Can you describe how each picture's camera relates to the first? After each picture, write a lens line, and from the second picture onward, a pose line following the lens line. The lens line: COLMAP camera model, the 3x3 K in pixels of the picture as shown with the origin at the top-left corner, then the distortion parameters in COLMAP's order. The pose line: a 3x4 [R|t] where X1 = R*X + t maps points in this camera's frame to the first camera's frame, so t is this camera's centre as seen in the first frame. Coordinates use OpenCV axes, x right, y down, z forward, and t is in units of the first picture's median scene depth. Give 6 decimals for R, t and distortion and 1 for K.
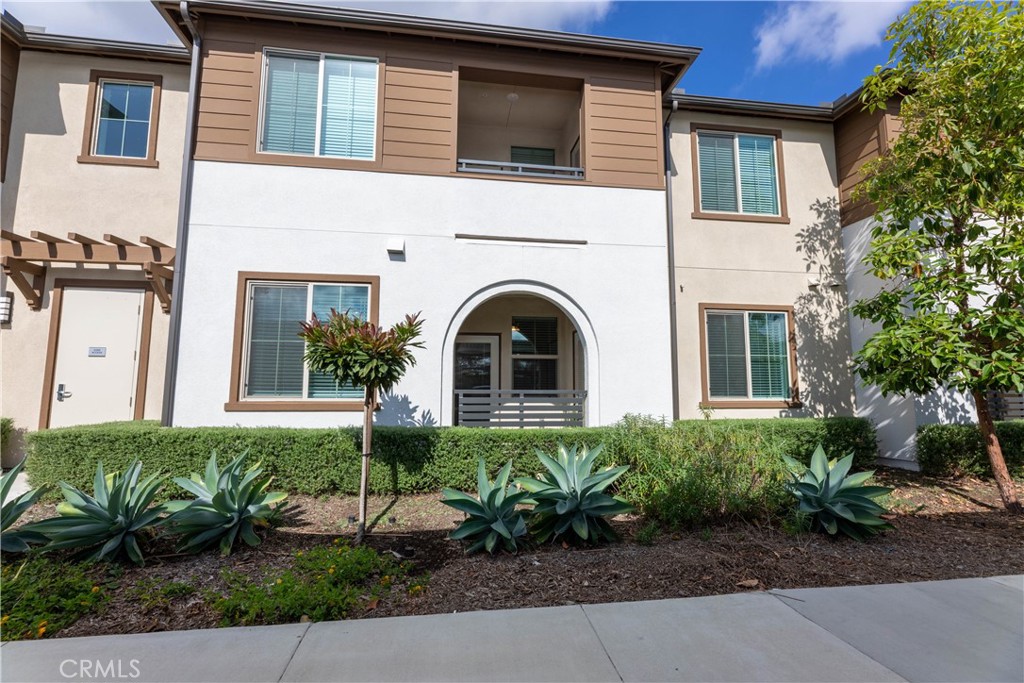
lens RADIAL K [[419.1, 0, 506.3], [0, 419.1, 344.0], [0, 0, 1]] dist [0.003159, -0.001591]
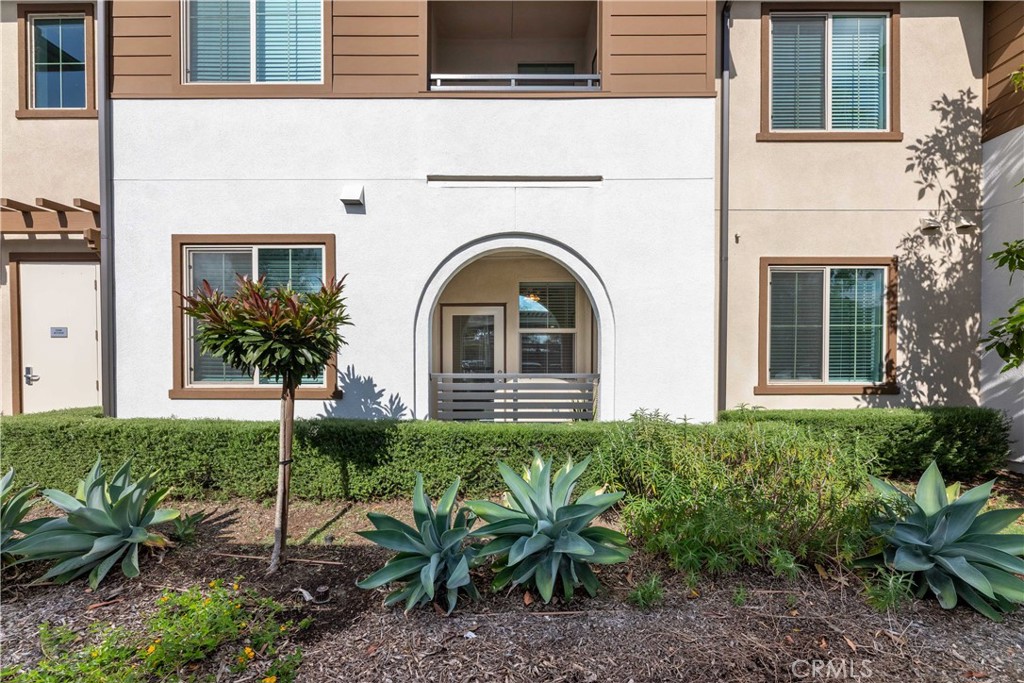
lens RADIAL K [[419.1, 0, 506.1], [0, 419.1, 362.8], [0, 0, 1]] dist [0.003159, -0.001591]
pose [[0.991523, -0.002402, -0.129907, 0.125644], [0.017050, 0.993588, 0.111767, -0.000678], [0.128805, -0.113034, 0.985207, 0.212001]]
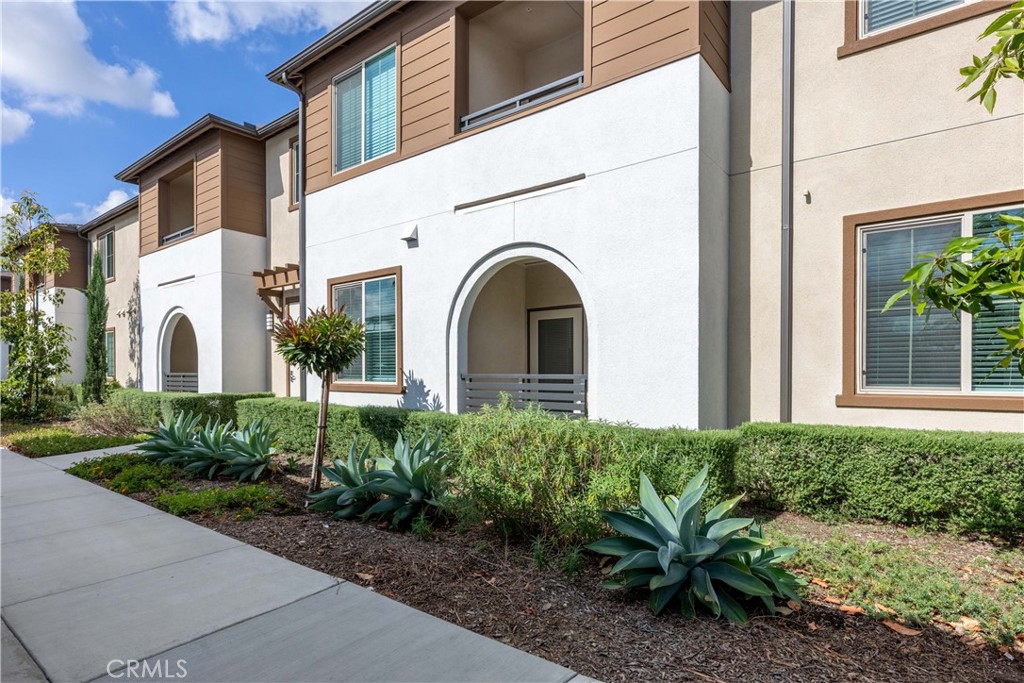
lens RADIAL K [[544.0, 0, 510.6], [0, 544.0, 374.3], [0, 0, 1]] dist [0.004660, 0.001146]
pose [[0.703826, -0.002014, -0.710369, 0.823351], [0.076337, 0.994420, 0.072815, 0.027714], [0.706259, -0.105476, 0.700052, 0.210618]]
